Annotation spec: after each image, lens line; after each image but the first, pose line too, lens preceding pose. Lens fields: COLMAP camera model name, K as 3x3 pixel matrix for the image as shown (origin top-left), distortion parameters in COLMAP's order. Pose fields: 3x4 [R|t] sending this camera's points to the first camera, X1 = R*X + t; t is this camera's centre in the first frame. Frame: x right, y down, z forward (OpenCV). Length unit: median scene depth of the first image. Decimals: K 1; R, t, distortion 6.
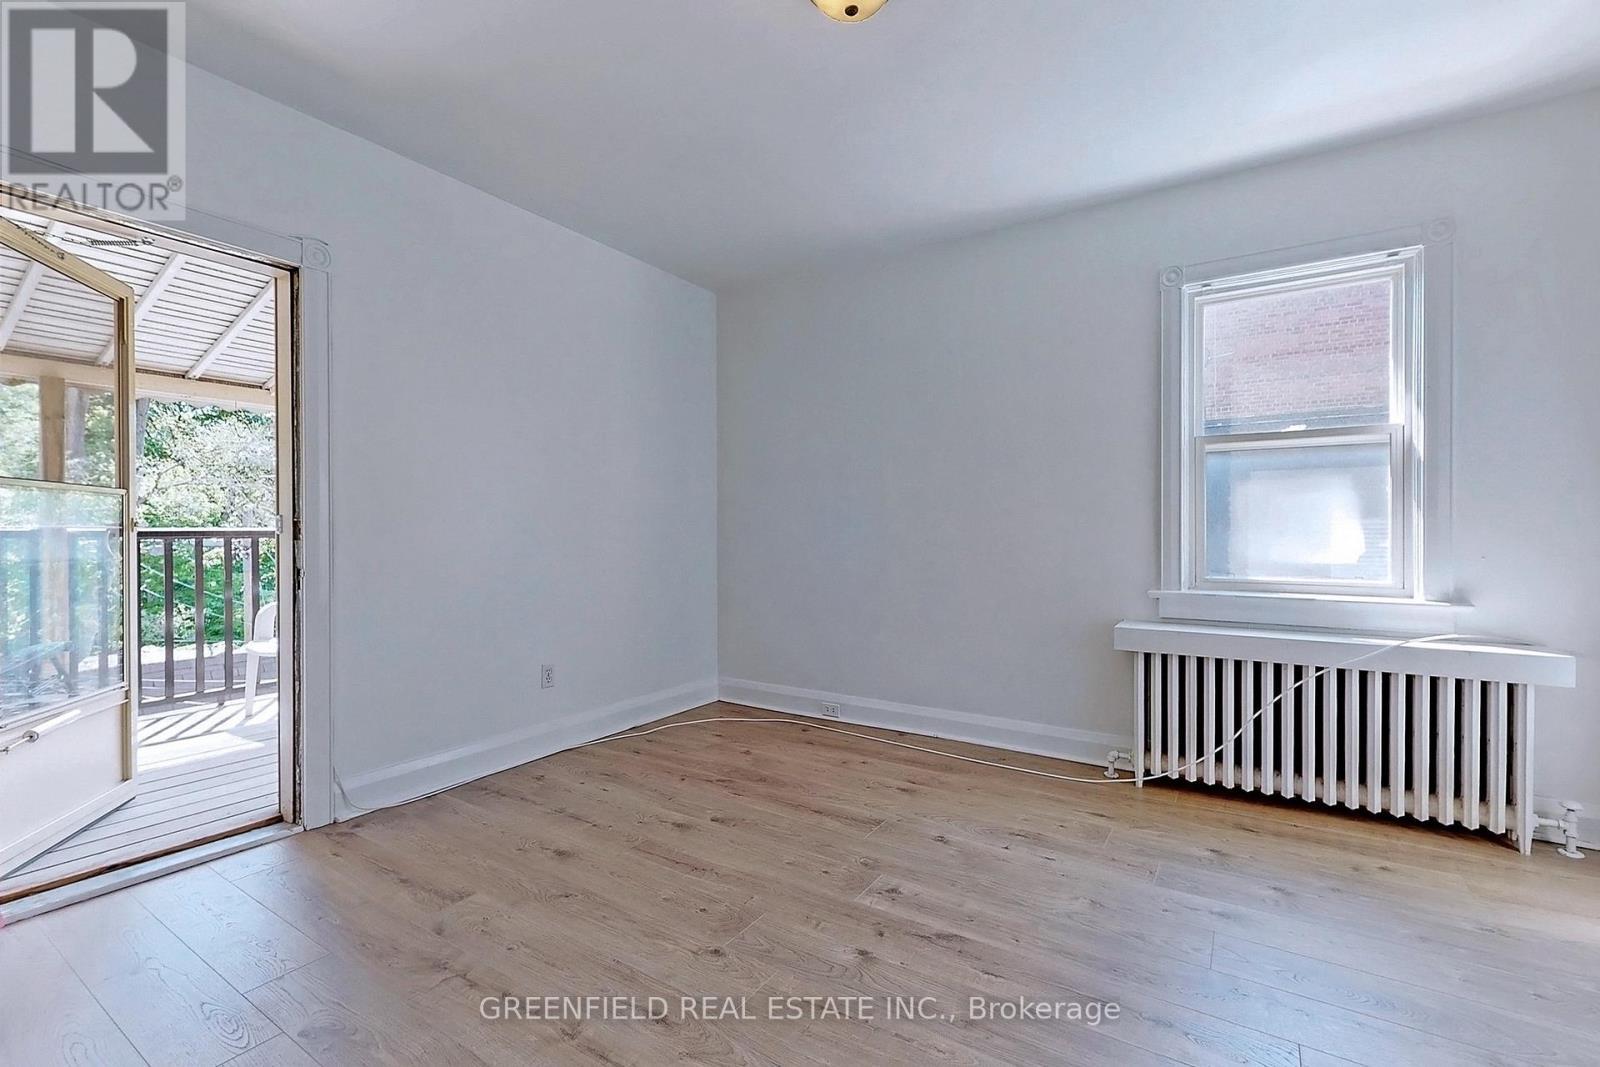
lens RADIAL K [[704.5, 0, 800.0], [0, 704.5, 533.5], [0, 0, 1]] dist [-0.002465, -0.000417]
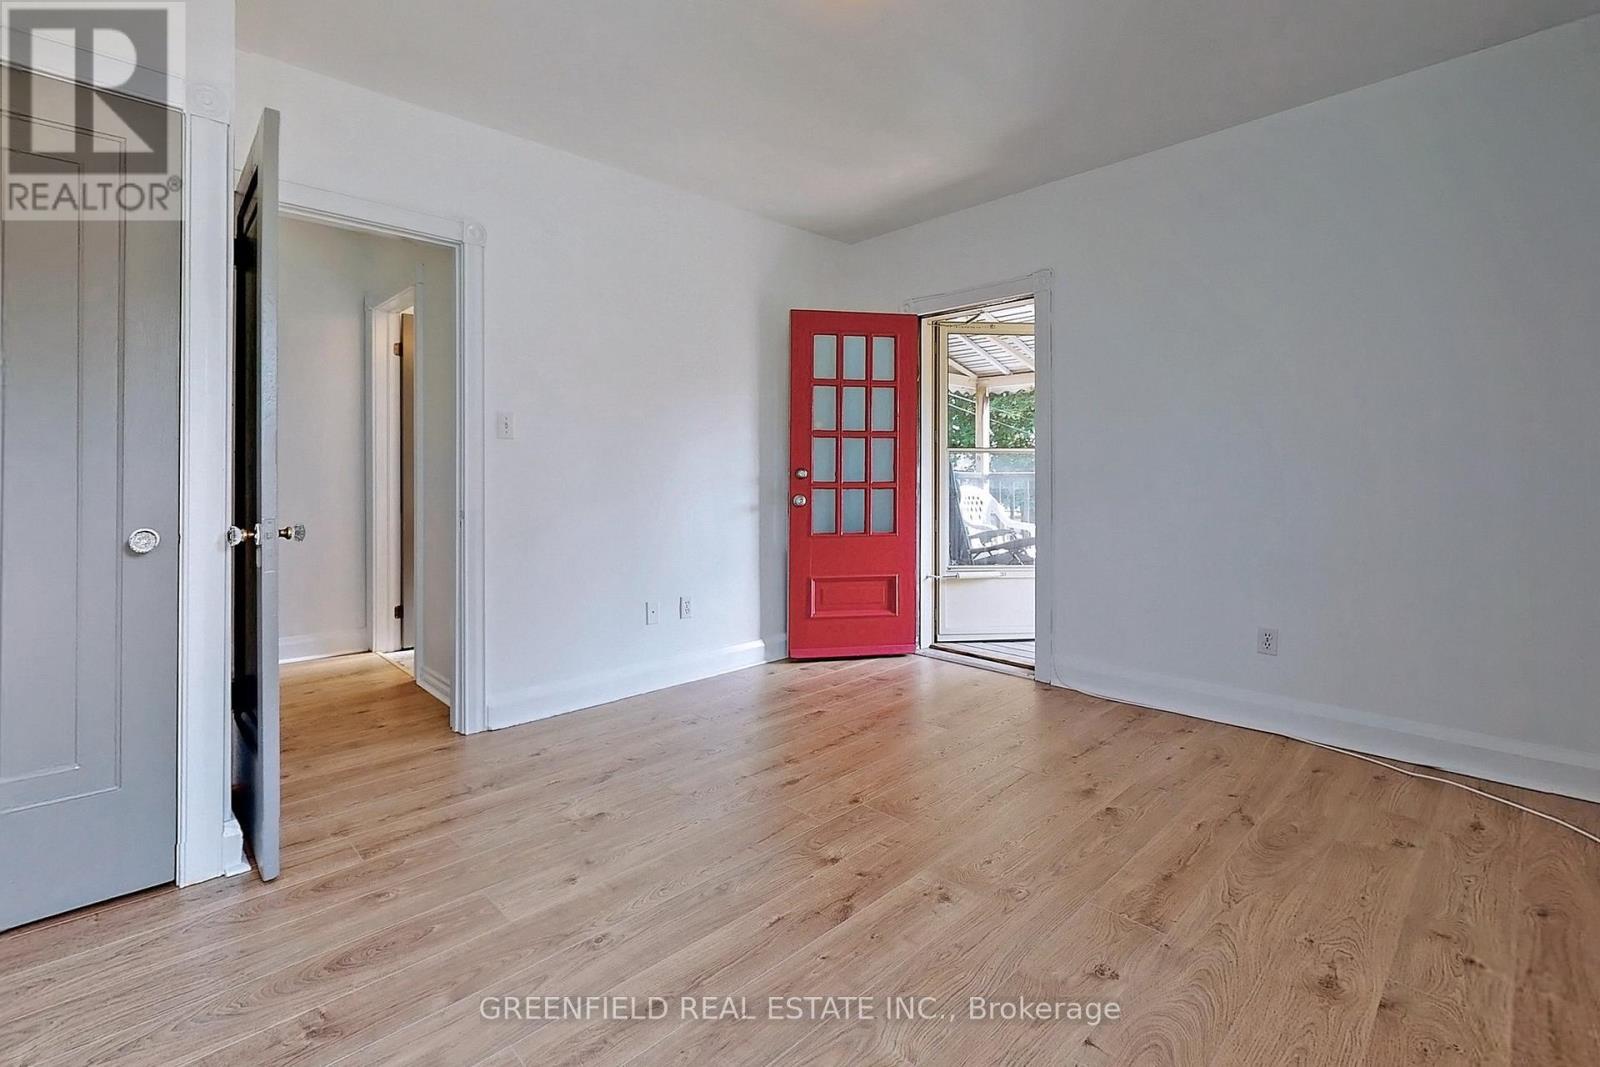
lens RADIAL K [[711.5, 0, 798.4], [0, 711.5, 512.4], [0, 0, 1]] dist [0.000254, 0.000444]
pose [[-0.221644, 0.050924, -0.973797, 0.729180], [-0.000741, 0.998626, 0.052391, -0.002553], [0.975127, 0.012334, -0.221301, 0.747945]]
